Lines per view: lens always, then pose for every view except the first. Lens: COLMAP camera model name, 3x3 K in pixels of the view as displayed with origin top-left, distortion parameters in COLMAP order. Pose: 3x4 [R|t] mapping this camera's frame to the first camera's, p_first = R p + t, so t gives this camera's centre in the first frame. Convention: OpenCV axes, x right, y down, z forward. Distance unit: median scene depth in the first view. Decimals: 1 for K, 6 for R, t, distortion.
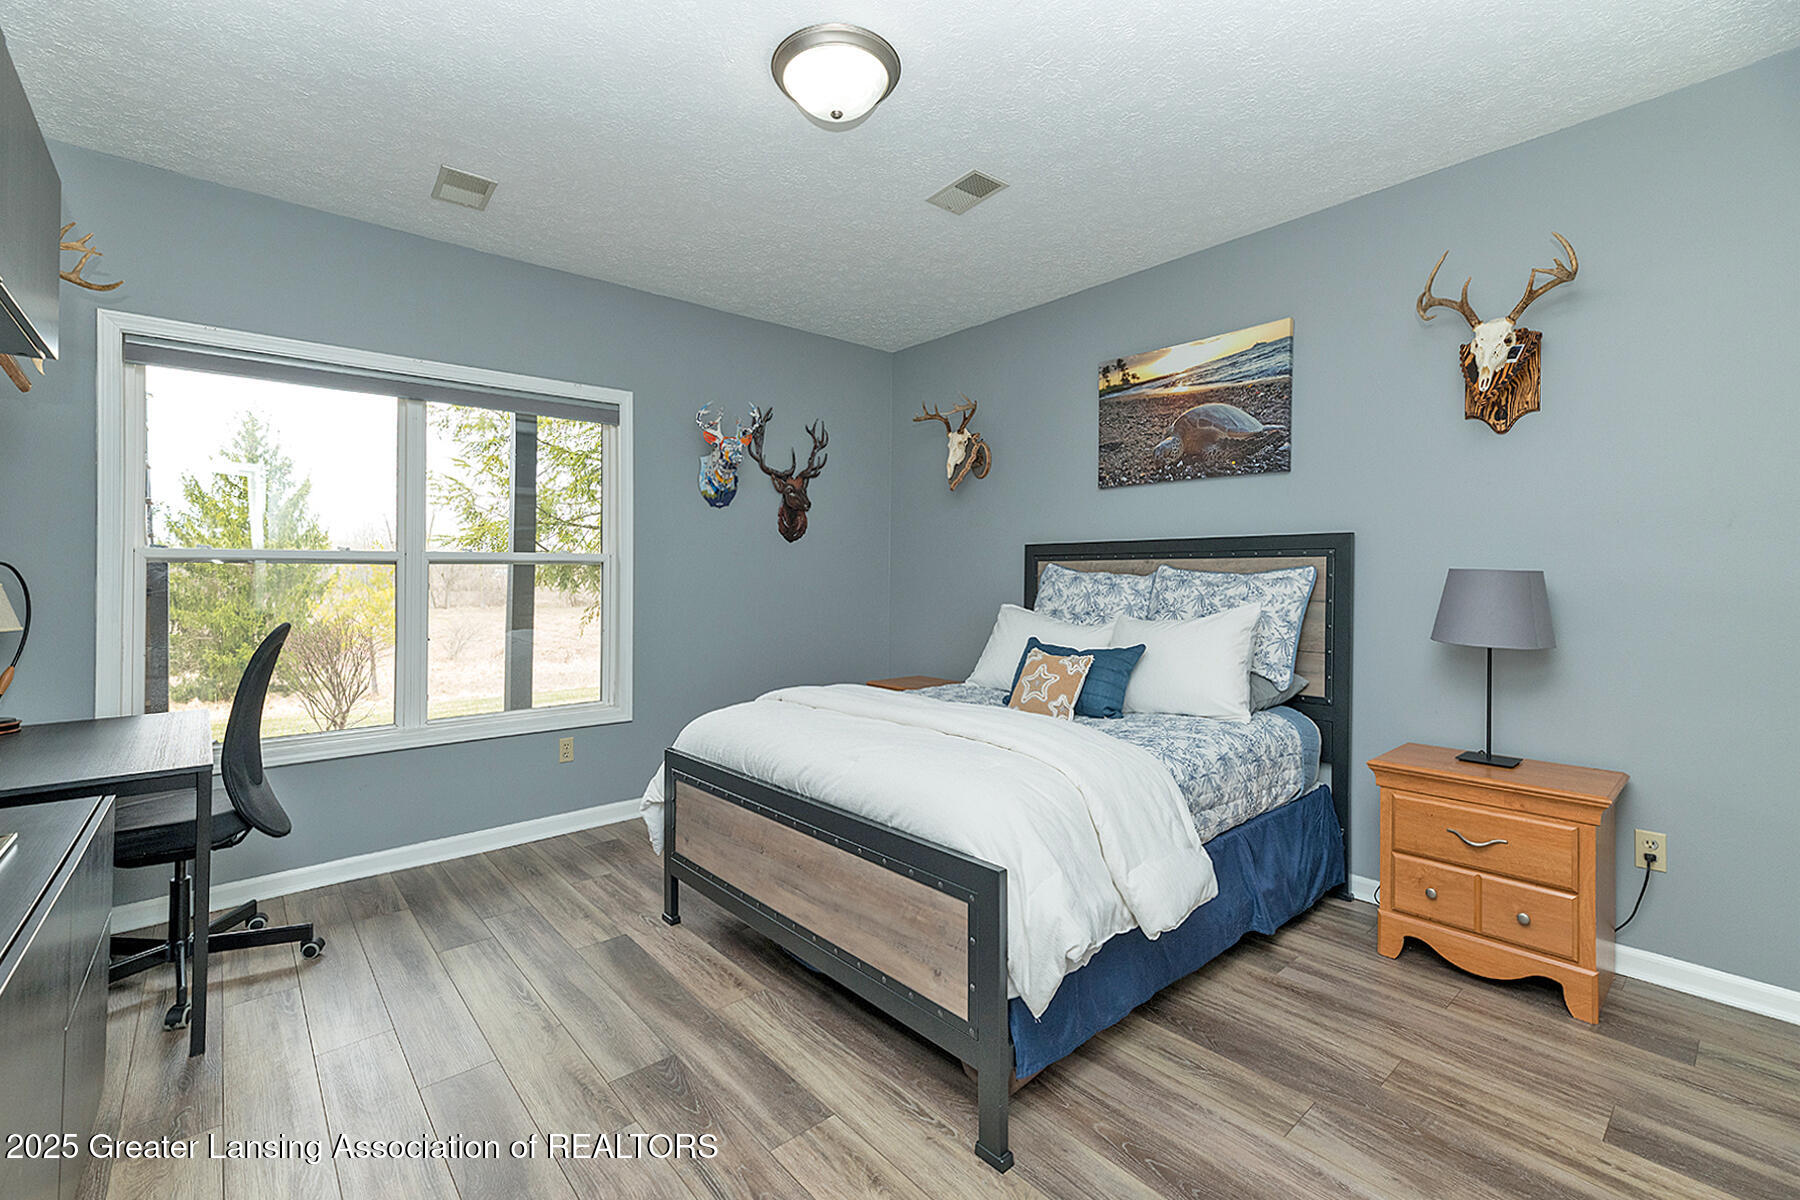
lens RADIAL K [[733.4, 0, 901.7], [0, 733.4, 545.9], [0, 0, 1]] dist [0.001554, -0.000052]
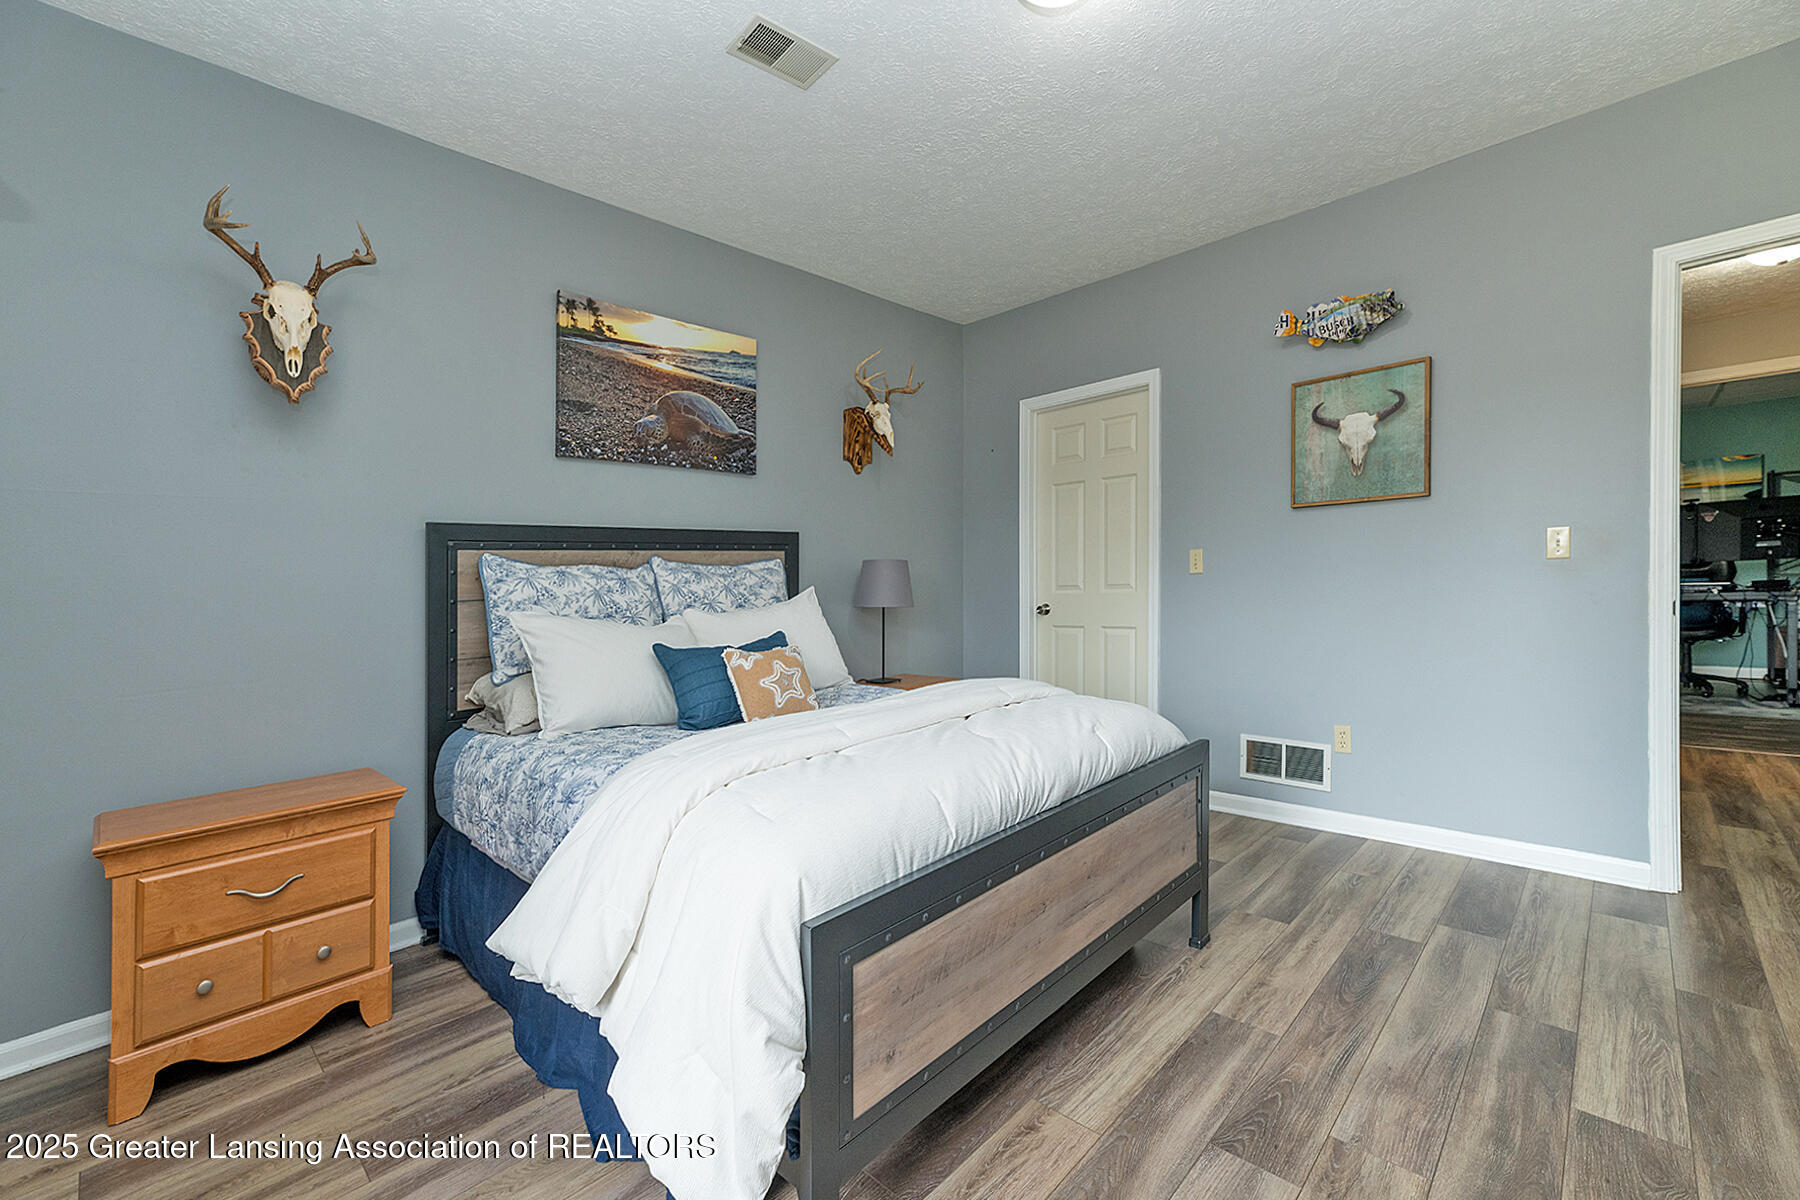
lens RADIAL K [[769.3, 0, 900.0], [0, 769.3, 600.0], [0, 0, 1]] dist [0.000658, 0.000278]
pose [[-0.071883, -0.016029, 0.997284, -0.635927], [0.002714, 0.999864, 0.016266, 0.067476], [-0.997409, 0.003876, -0.071829, 0.814101]]
